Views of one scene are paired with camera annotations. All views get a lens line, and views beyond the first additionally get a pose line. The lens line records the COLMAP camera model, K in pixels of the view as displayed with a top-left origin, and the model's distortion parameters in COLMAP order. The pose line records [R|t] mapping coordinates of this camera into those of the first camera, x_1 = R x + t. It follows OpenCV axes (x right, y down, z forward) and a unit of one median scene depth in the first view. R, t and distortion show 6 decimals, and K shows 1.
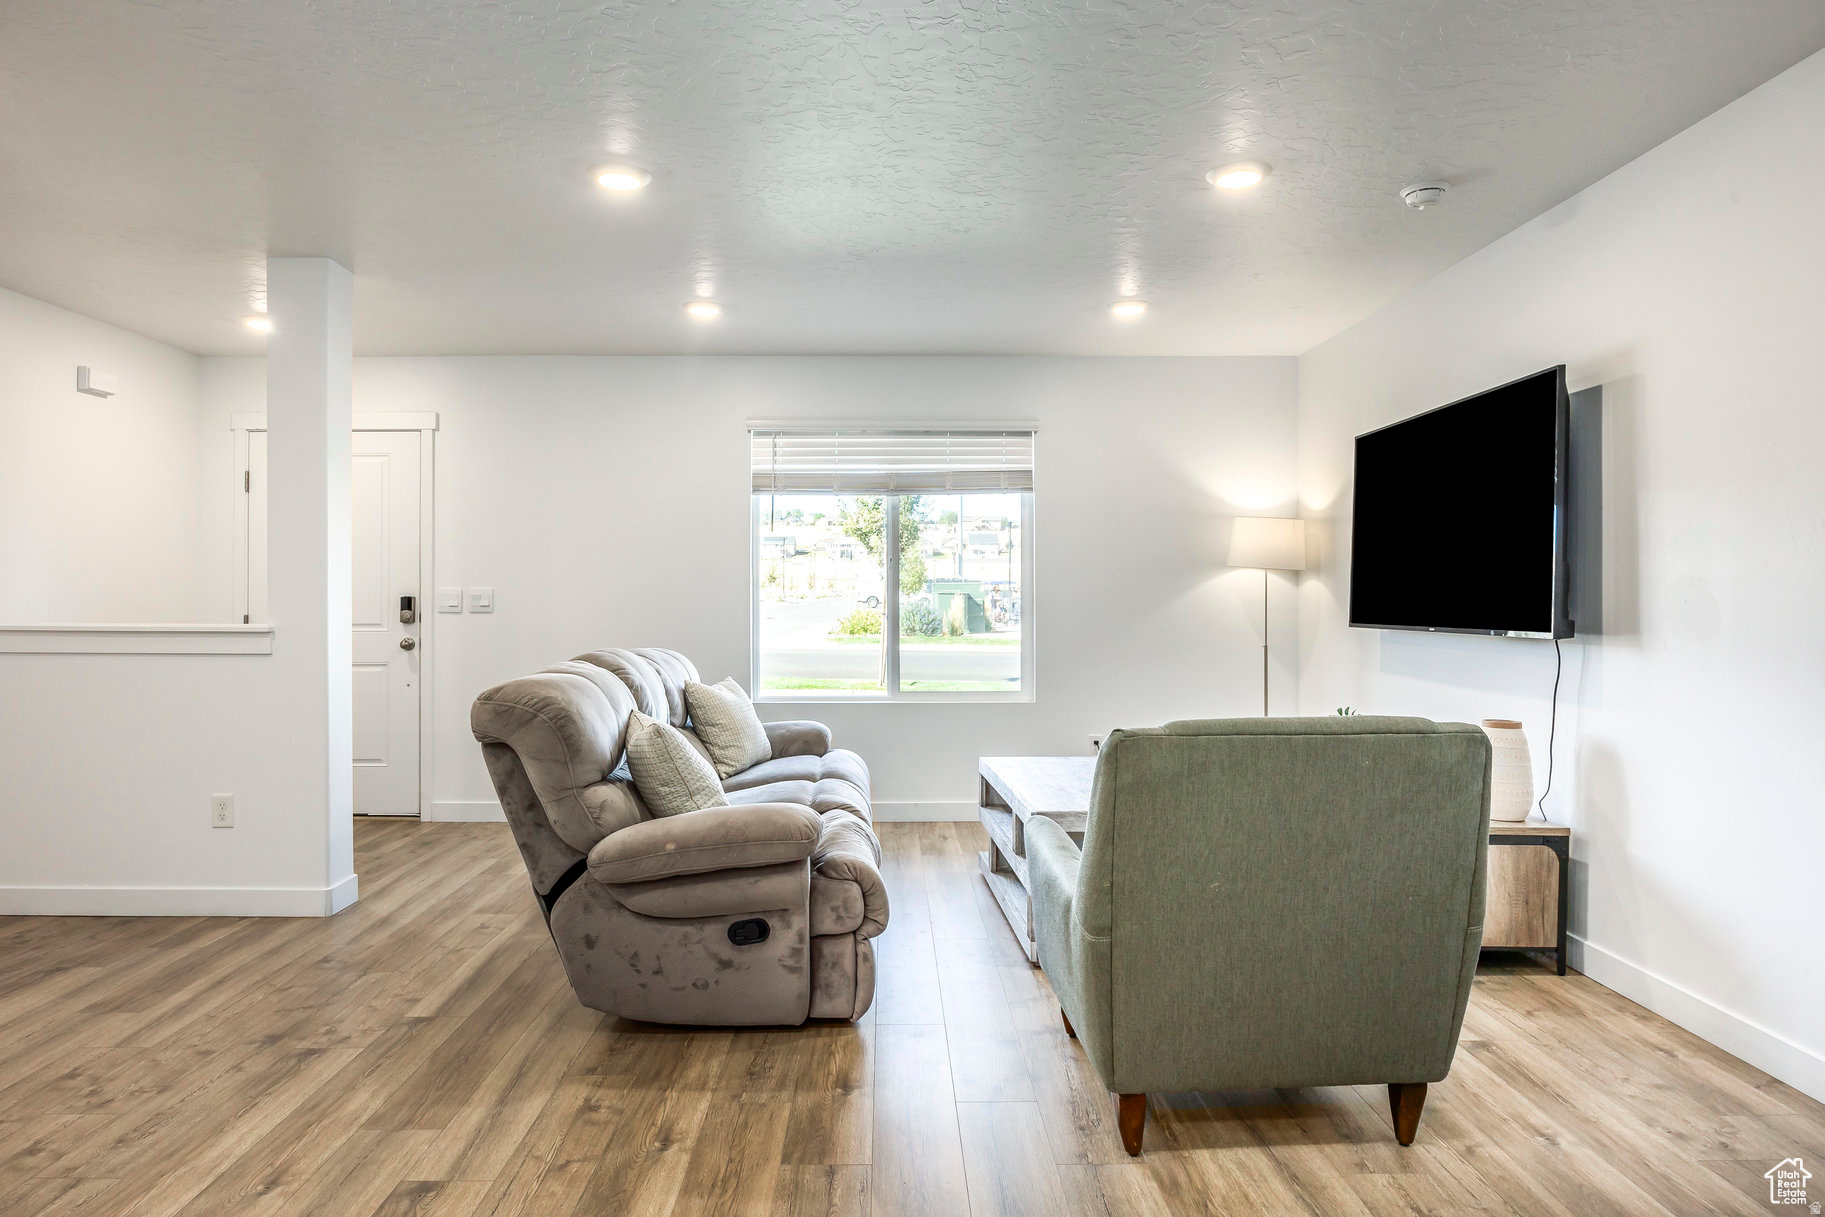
lens RADIAL K [[1100.5, 0, 910.5], [0, 1100.5, 602.1], [0, 0, 1]] dist [-0.041909, -0.000375]
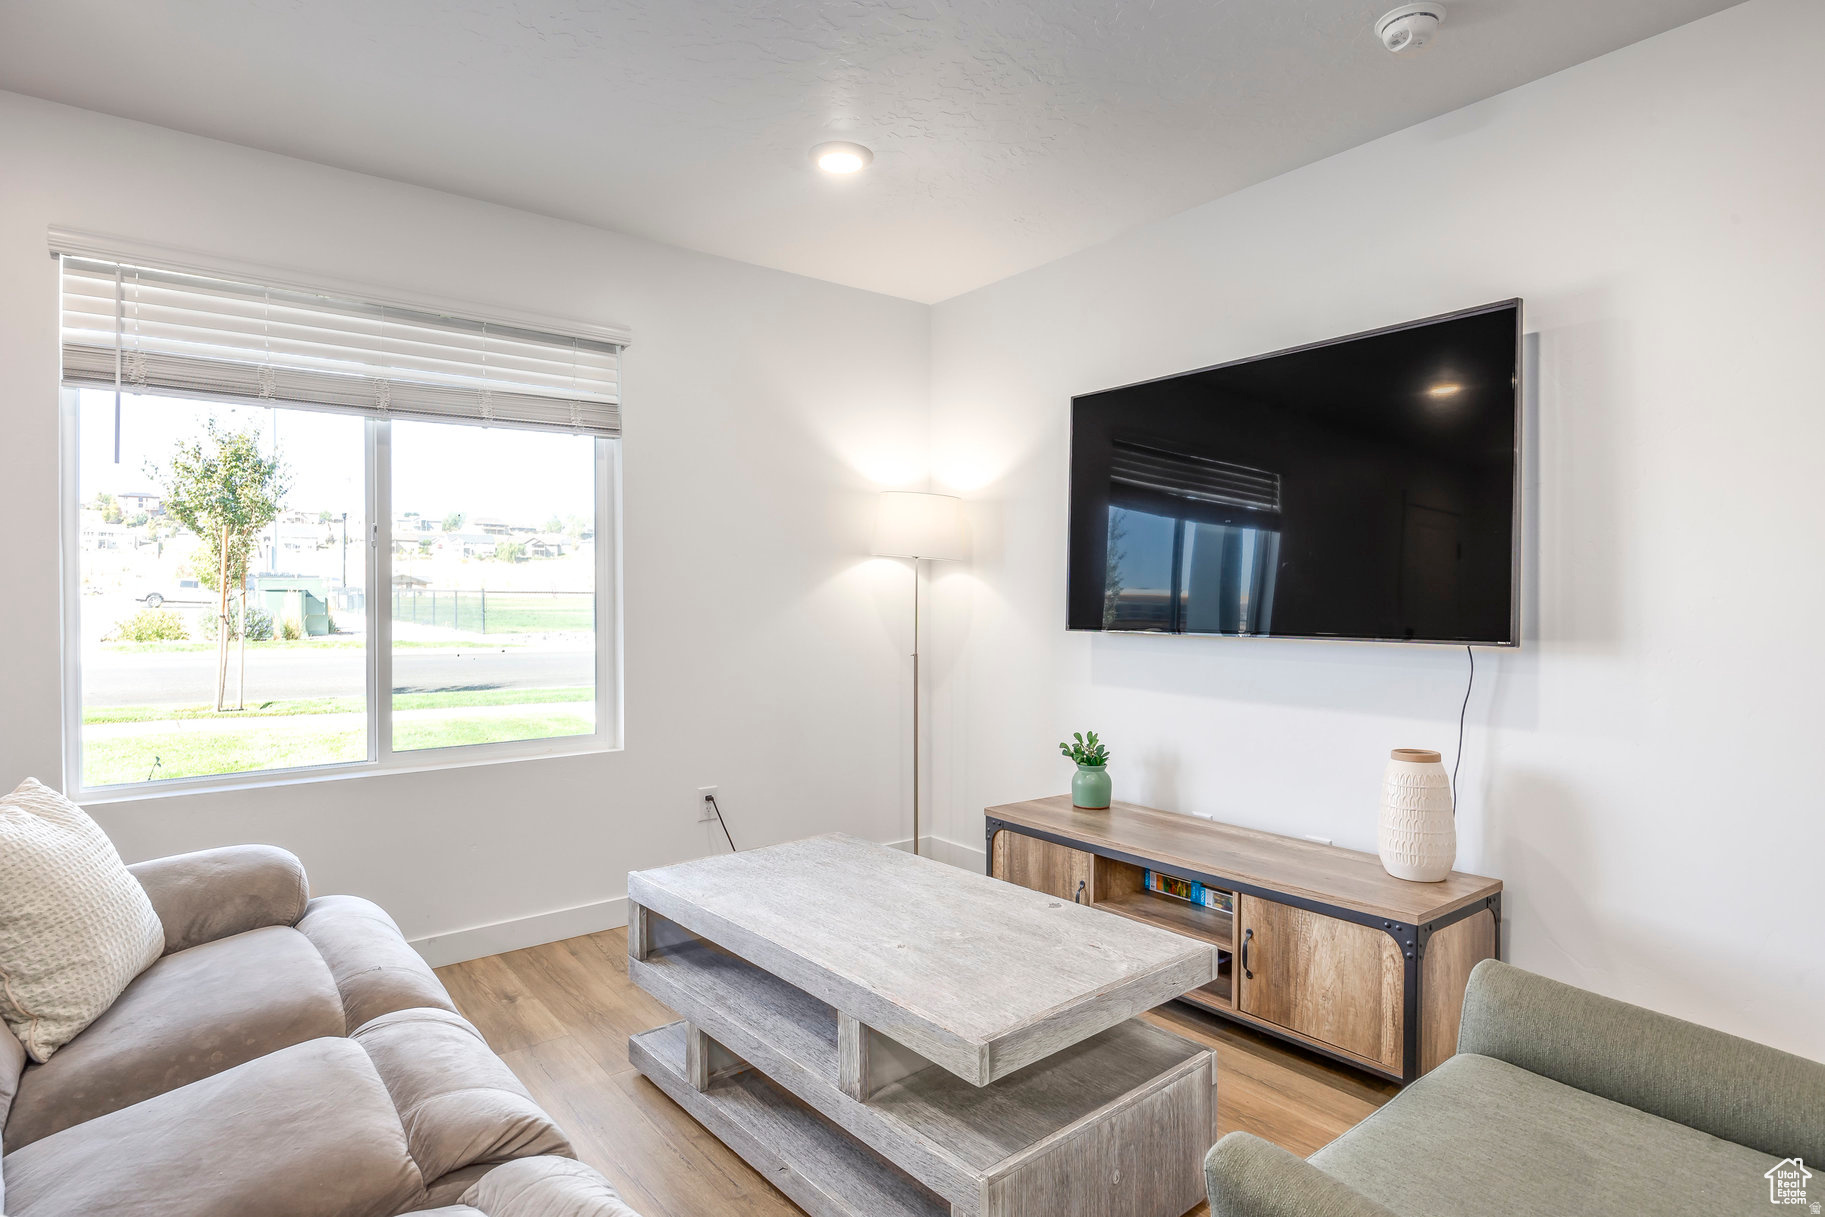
lens RADIAL K [[952.7, 0, 912.9], [0, 952.7, 604.8], [0, 0, 1]] dist [-0.008318, 0.000841]
pose [[0.793739, -0.005658, 0.608232, -0.099566], [0.002212, 0.999977, 0.006416, -0.001495], [-0.608254, -0.003748, 0.793734, 0.427342]]
